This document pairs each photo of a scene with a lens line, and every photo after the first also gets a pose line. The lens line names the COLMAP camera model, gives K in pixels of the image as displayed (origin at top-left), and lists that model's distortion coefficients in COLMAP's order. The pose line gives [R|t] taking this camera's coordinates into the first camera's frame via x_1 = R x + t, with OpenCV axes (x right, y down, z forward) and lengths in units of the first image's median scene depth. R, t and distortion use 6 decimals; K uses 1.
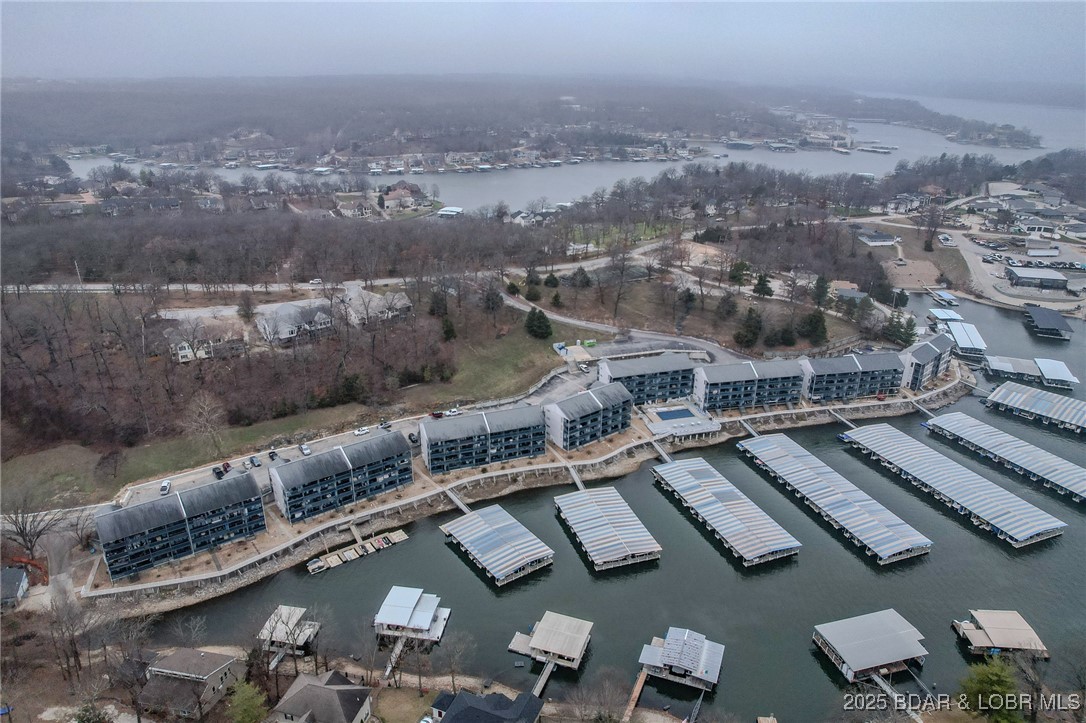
lens RADIAL K [[726.6, 0, 543.0], [0, 726.6, 361.5], [0, 0, 1]] dist [-0.072468, 0.054136]
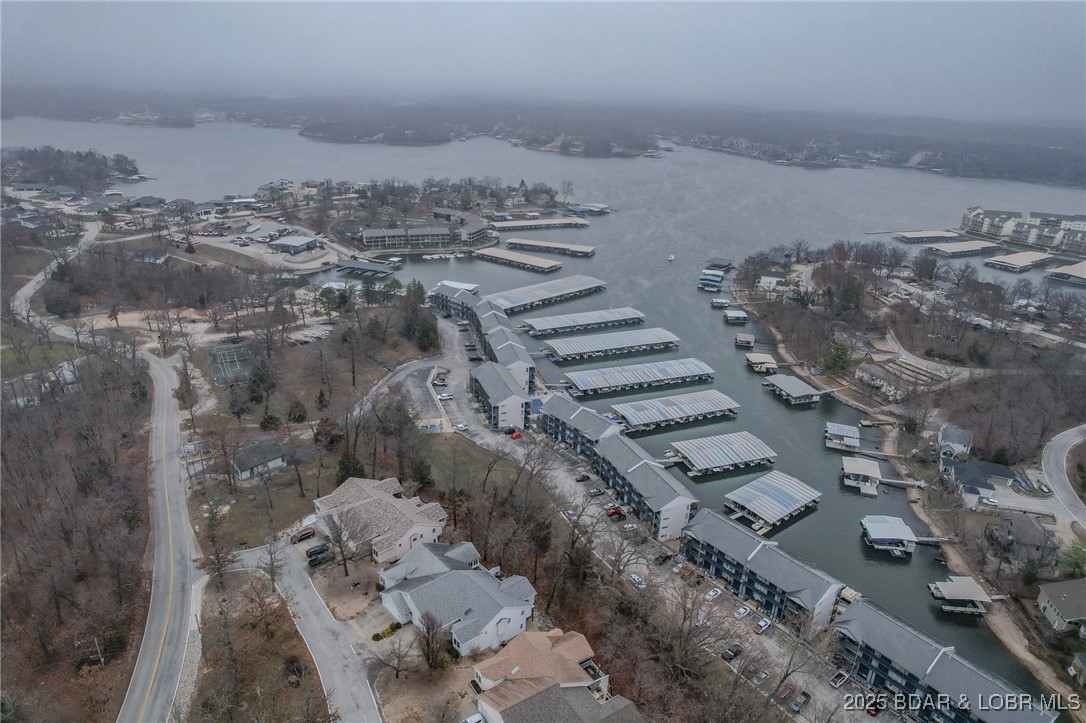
lens RADIAL K [[691.0, 0, 543.1], [0, 691.0, 360.1], [0, 0, 1]] dist [-0.064397, 0.044515]
pose [[-0.023143, -0.381584, 0.924045, -0.701954], [0.348895, 0.863096, 0.365153, -0.339798], [-0.936876, 0.330845, 0.113158, 0.804314]]
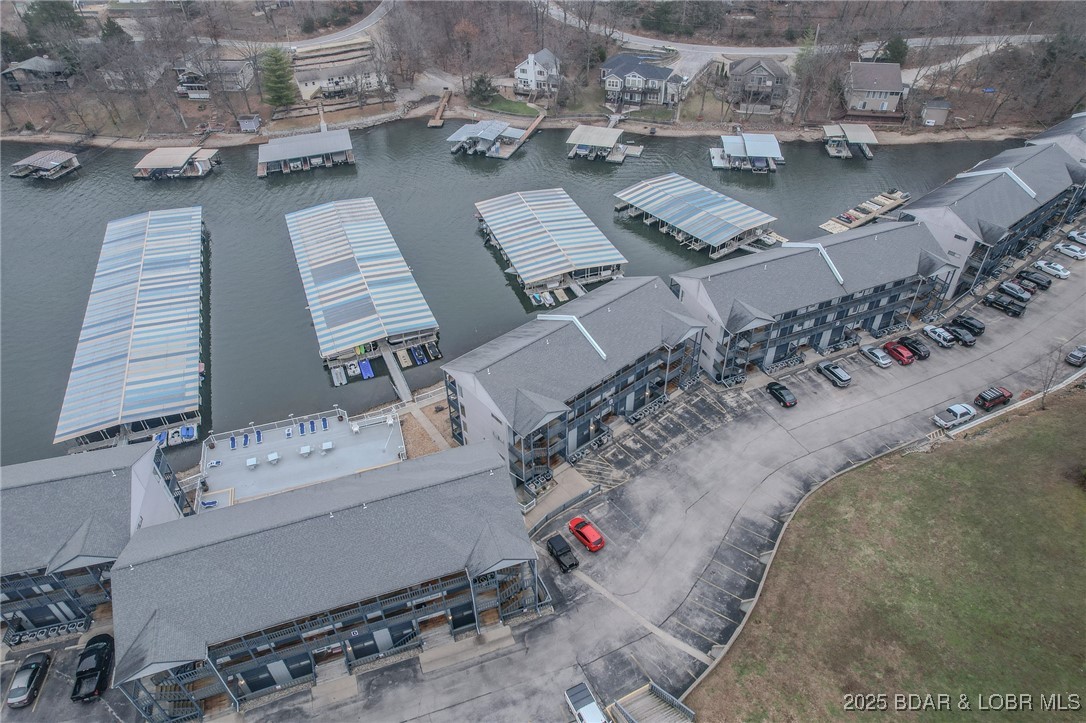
lens RADIAL K [[692.5, 0, 543.0], [0, 692.5, 361.5], [0, 0, 1]] dist [-0.088684, 0.084477]
pose [[-0.999679, 0.022232, -0.012184, 0.072914], [-0.000078, 0.477894, 0.878417, -0.209889], [0.025351, 0.878136, -0.477739, 1.027649]]
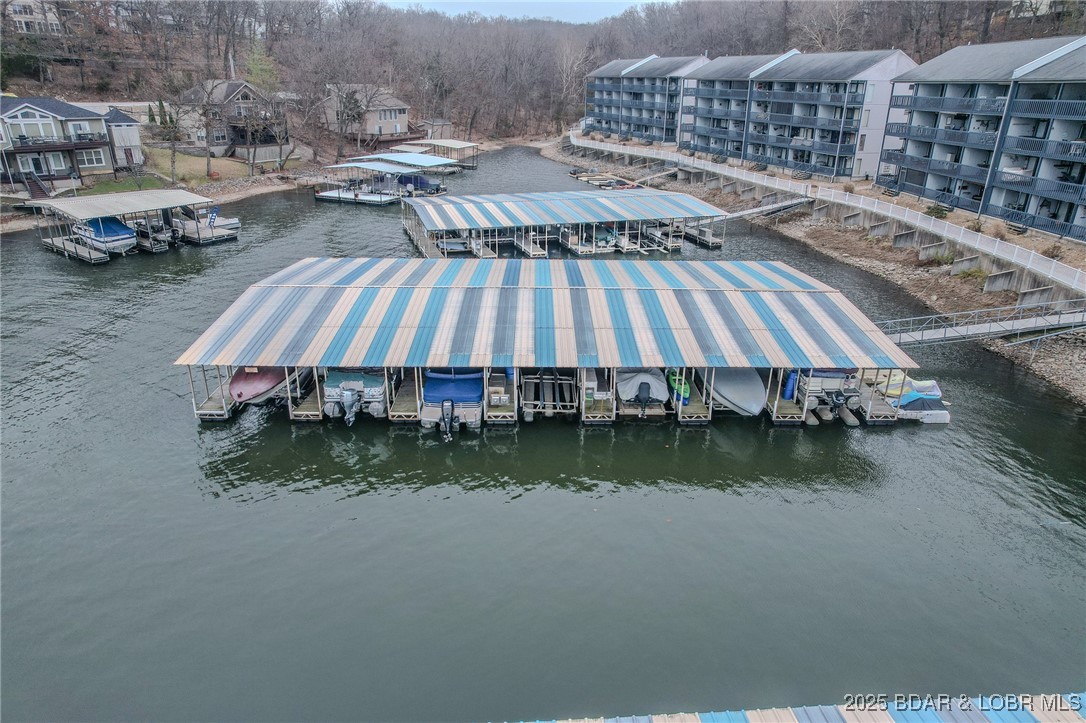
lens RADIAL K [[693.9, 0, 543.0], [0, 693.9, 367.8], [0, 0, 1]] dist [-0.077299, 0.068205]
pose [[-0.302573, 0.350860, -0.886198, 0.190341], [-0.377578, 0.809589, 0.449445, 0.109394], [0.875148, 0.470598, -0.112482, 0.746086]]
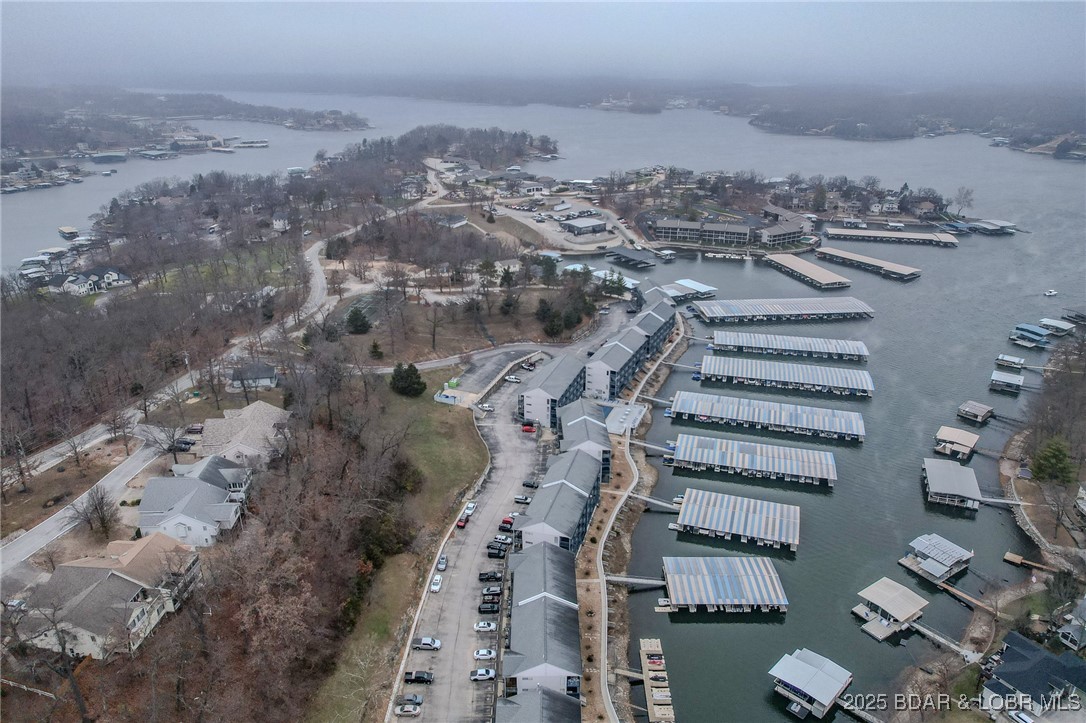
lens RADIAL K [[742.1, 0, 539.8], [0, 742.1, 361.8], [0, 0, 1]] dist [-0.075710, 0.056452]
pose [[0.601269, -0.309391, 0.736718, -0.563722], [0.309386, 0.940222, 0.142350, -0.154973], [-0.736720, 0.142339, 0.661047, 0.356836]]
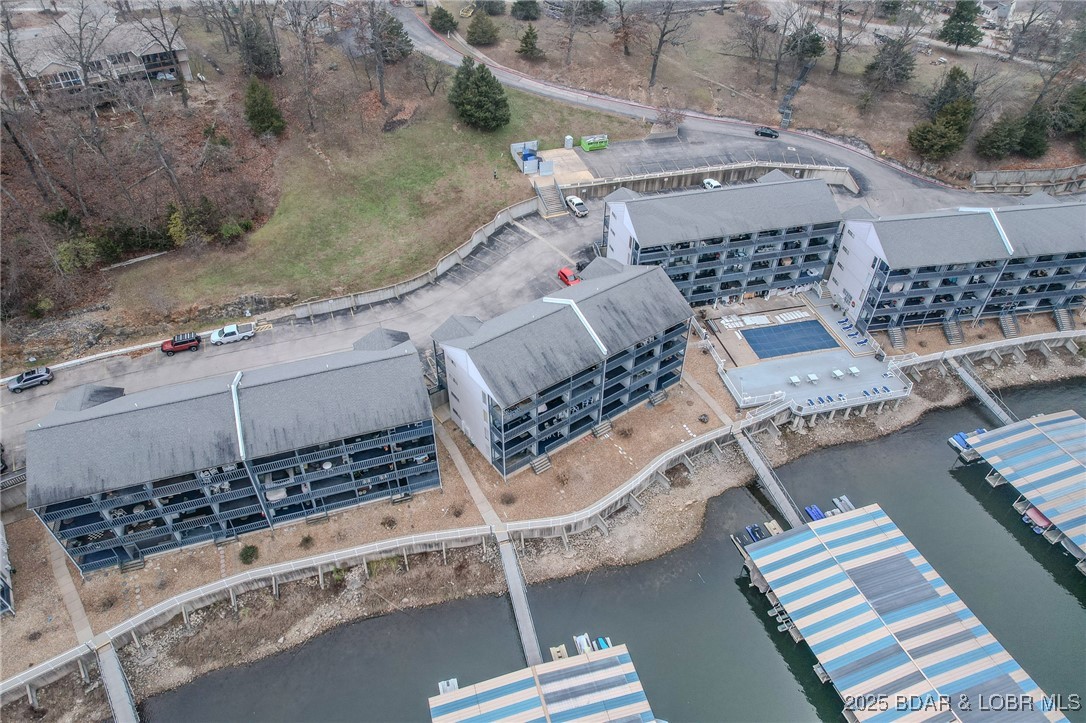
lens RADIAL K [[692.5, 0, 543.0], [0, 692.5, 361.5], [0, 0, 1]] dist [-0.088684, 0.084477]
pose [[0.999266, 0.025211, -0.028851, 0.052299], [-0.014990, 0.950230, 0.311189, -0.030903], [0.035261, -0.310528, 0.949910, 0.589800]]
